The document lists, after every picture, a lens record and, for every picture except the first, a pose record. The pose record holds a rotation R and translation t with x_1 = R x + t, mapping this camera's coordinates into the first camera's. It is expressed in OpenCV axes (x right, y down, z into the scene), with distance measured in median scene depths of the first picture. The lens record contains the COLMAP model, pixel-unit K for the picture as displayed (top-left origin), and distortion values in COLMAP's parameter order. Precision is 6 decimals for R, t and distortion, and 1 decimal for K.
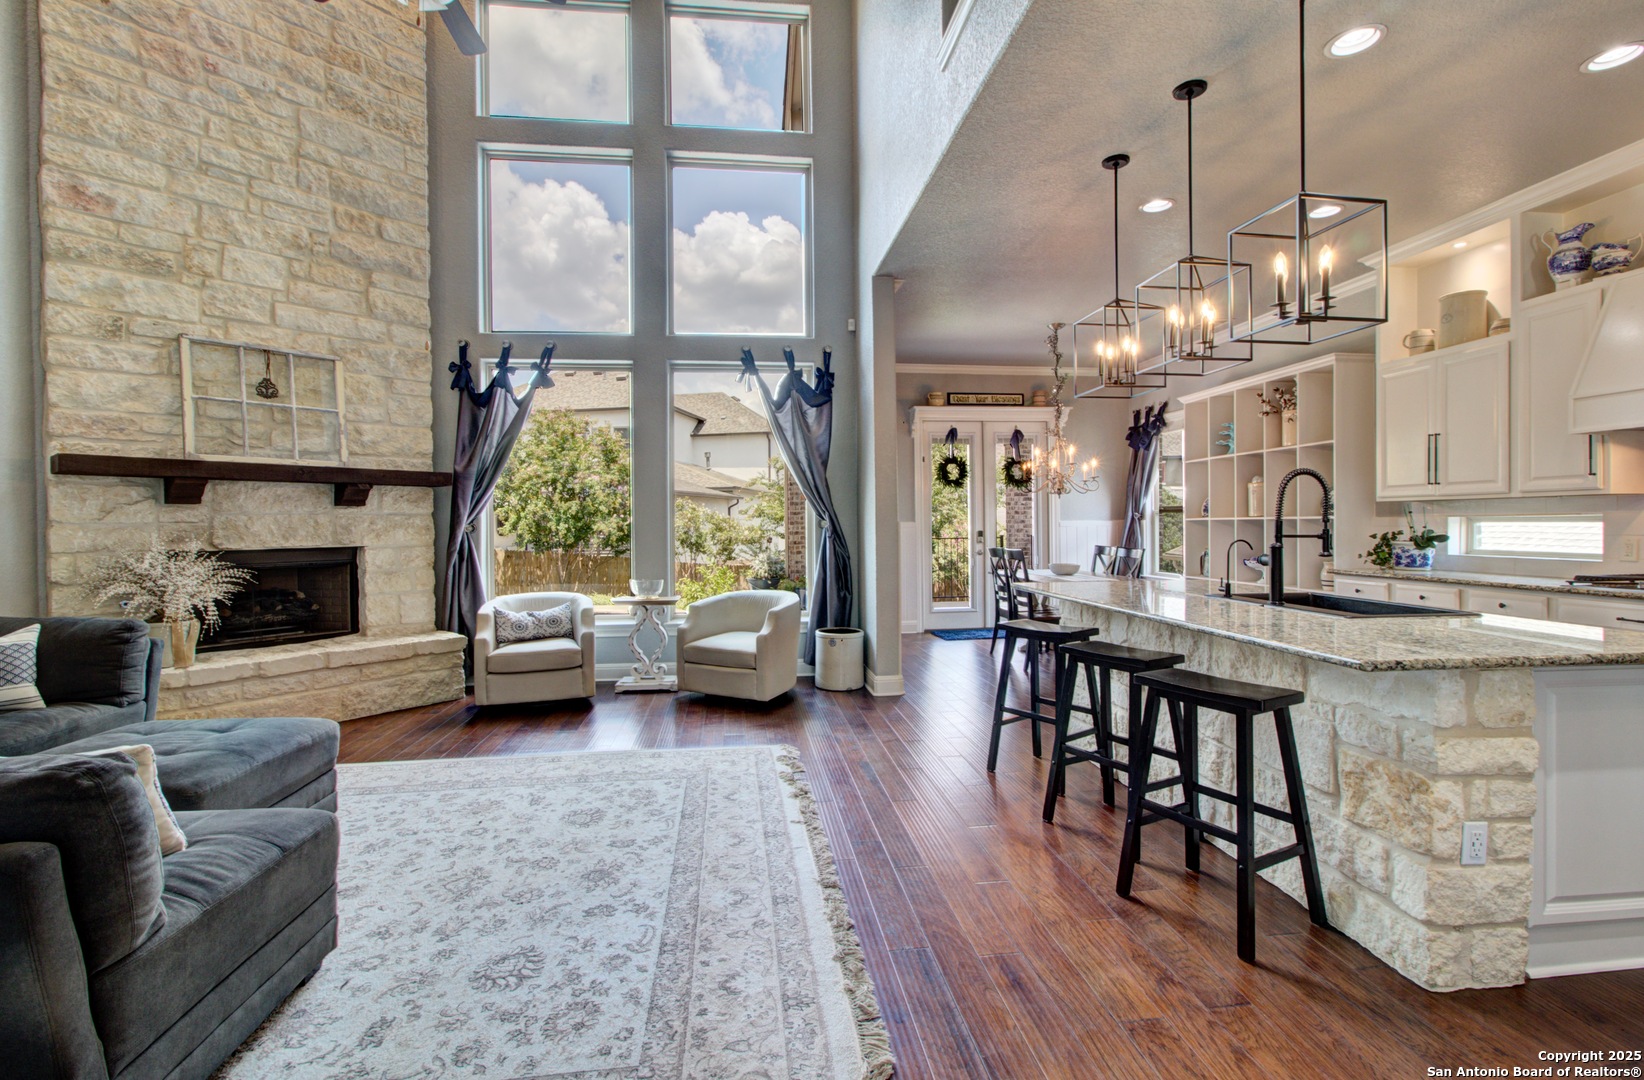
lens RADIAL K [[752.0, 0, 831.4], [0, 752.0, 527.1], [0, 0, 1]] dist [0.001412, -0.000074]
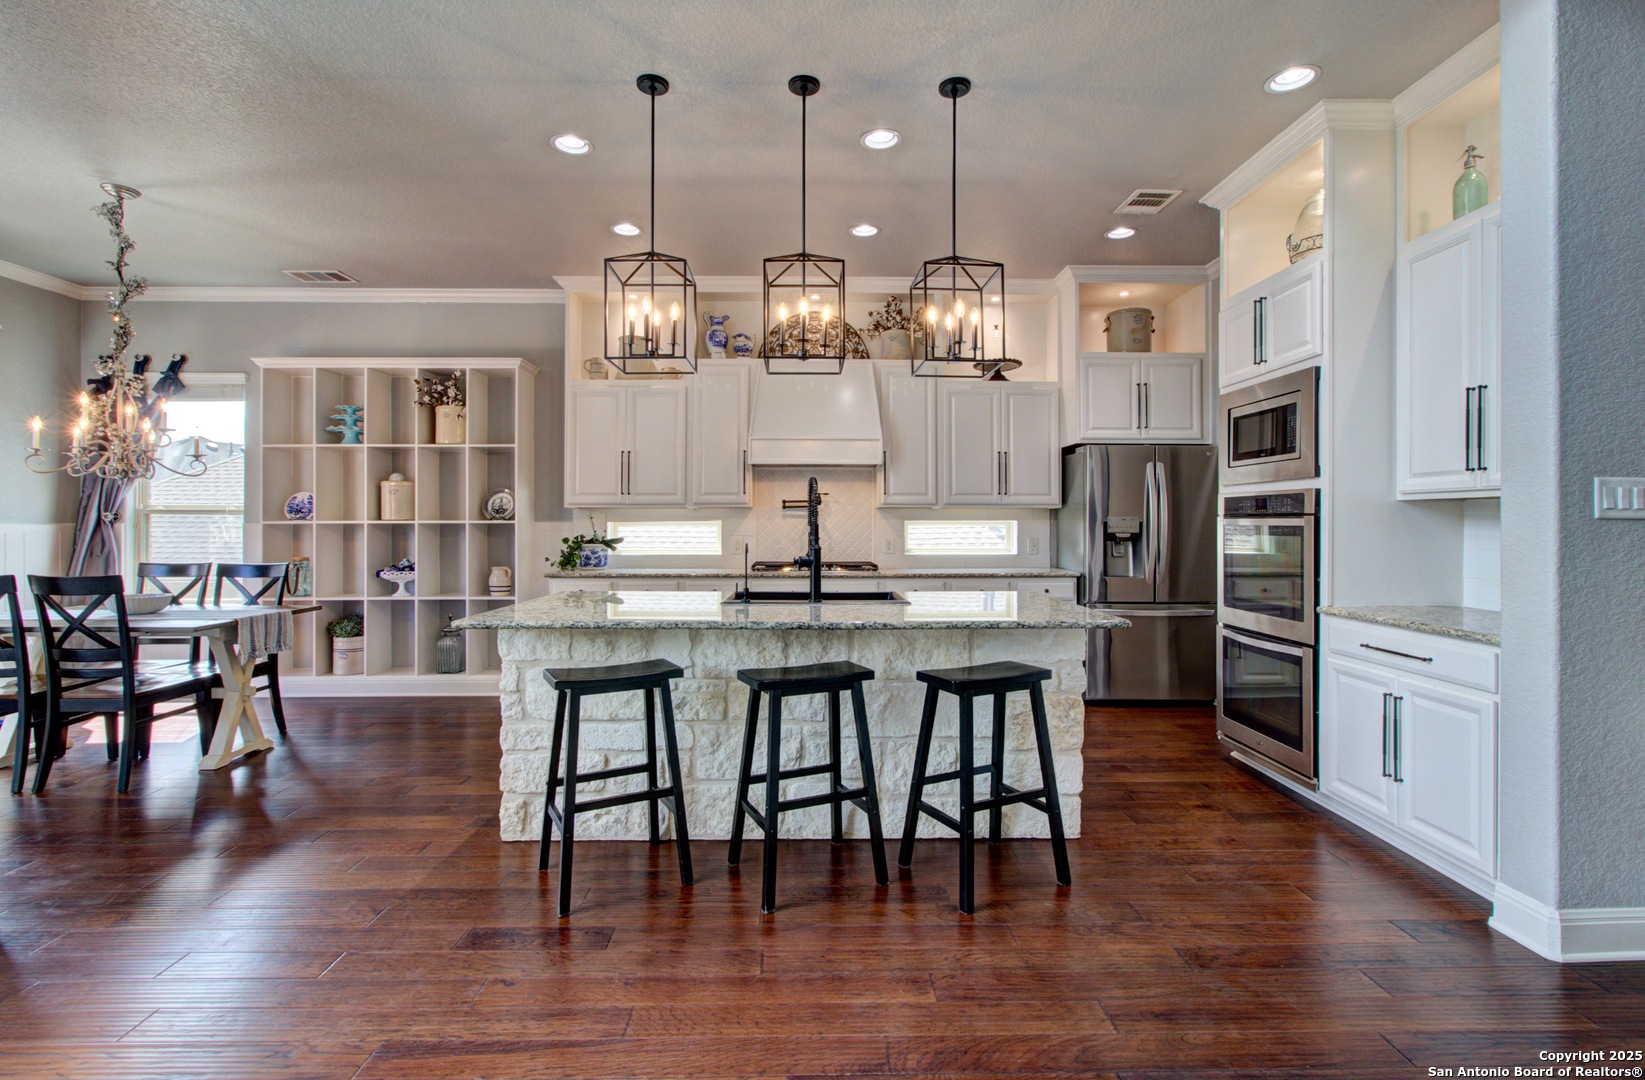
lens RADIAL K [[744.3, 0, 824.1], [0, 744.3, 522.5], [0, 0, 1]] dist [-0.002707, 0.001533]
pose [[0.108303, 0.007652, 0.994089, -0.313510], [0.005750, 0.999949, -0.008324, -0.001830], [-0.994101, 0.006618, 0.108253, 0.567243]]
